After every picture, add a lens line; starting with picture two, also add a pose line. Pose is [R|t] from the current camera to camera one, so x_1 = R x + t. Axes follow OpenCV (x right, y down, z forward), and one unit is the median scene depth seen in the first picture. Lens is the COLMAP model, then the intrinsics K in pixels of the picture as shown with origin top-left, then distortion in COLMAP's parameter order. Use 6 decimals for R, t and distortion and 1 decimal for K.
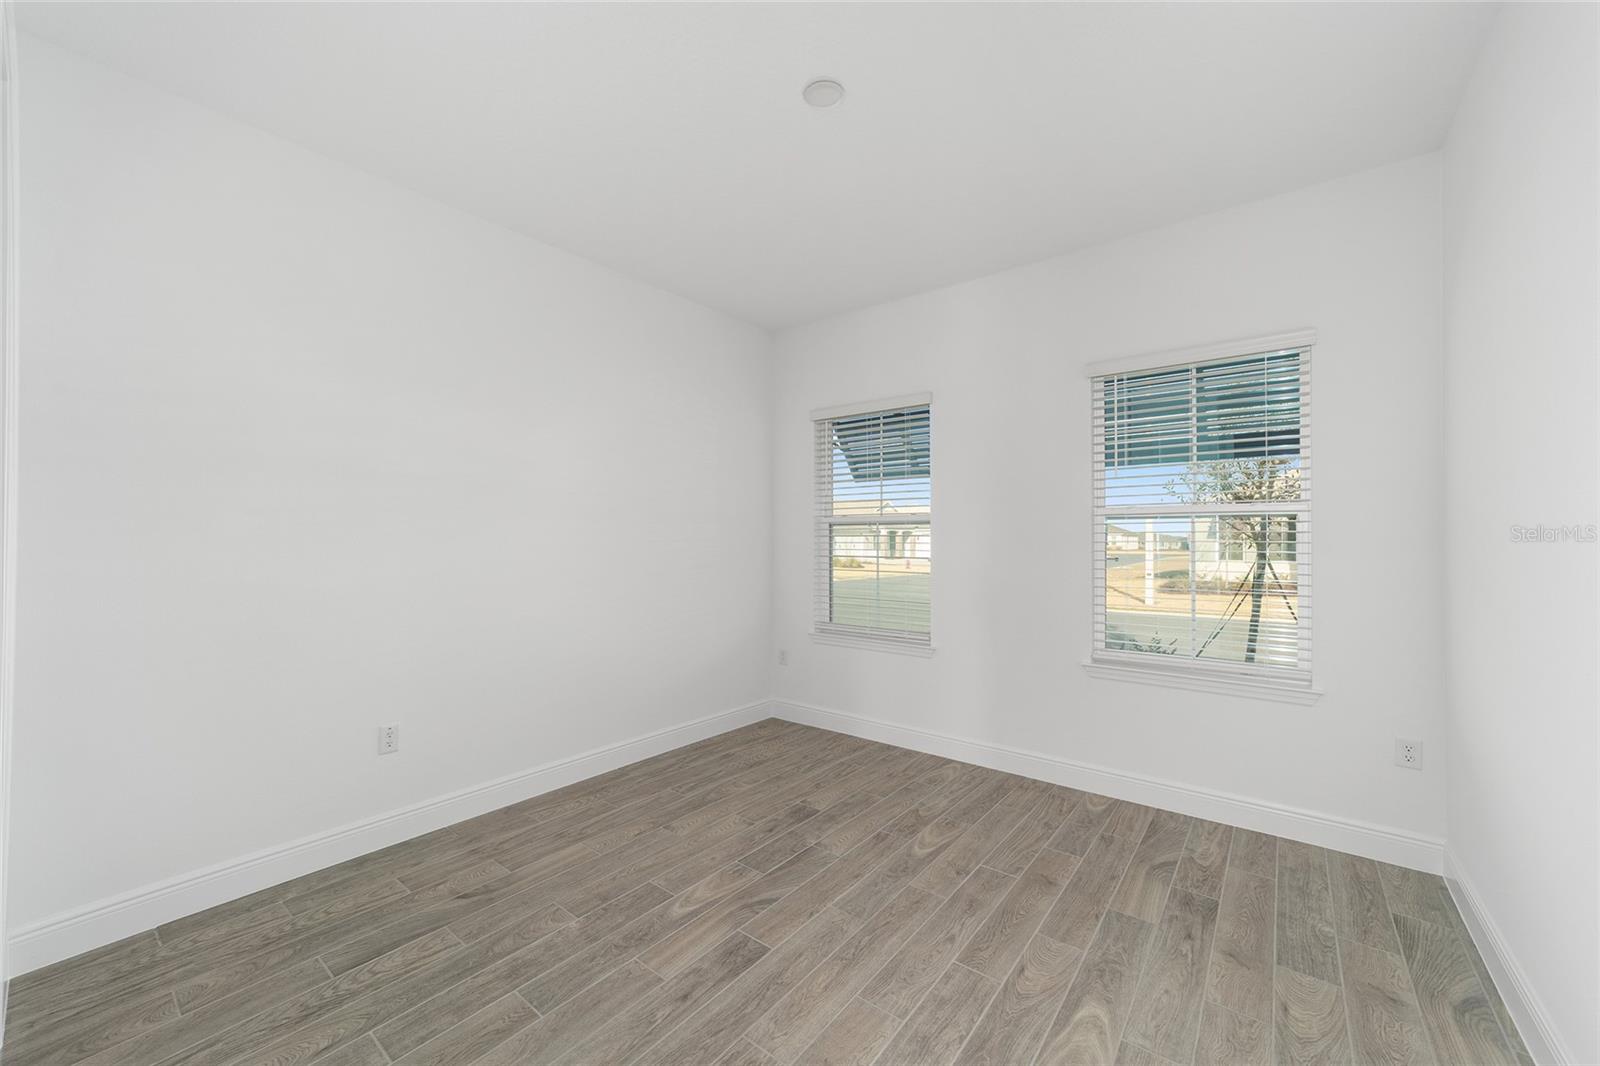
lens RADIAL K [[611.5, 0, 795.2], [0, 611.5, 533.8], [0, 0, 1]] dist [-0.014334, 0.007391]
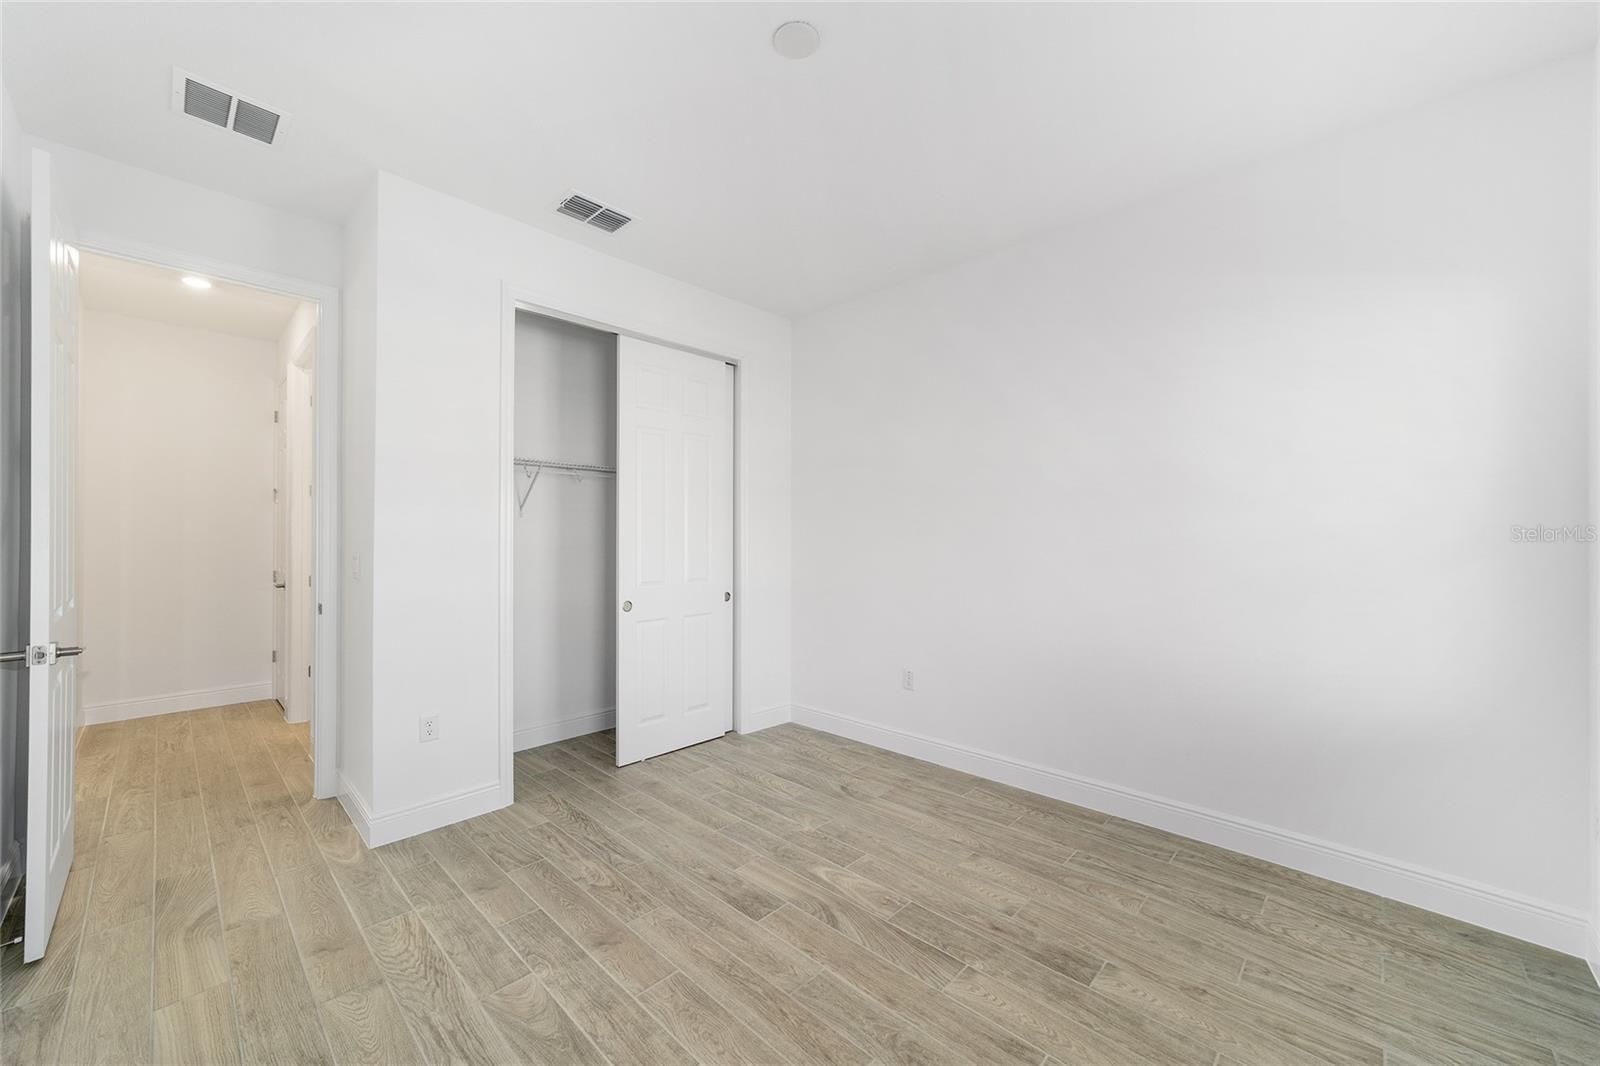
lens RADIAL K [[611.5, 0, 795.2], [0, 611.5, 533.8], [0, 0, 1]] dist [-0.014334, 0.007391]
pose [[-0.086059, -0.005534, -0.996275, 0.813909], [0.005820, 0.999965, -0.006058, 0.010660], [0.996273, -0.006320, -0.086024, 0.930266]]
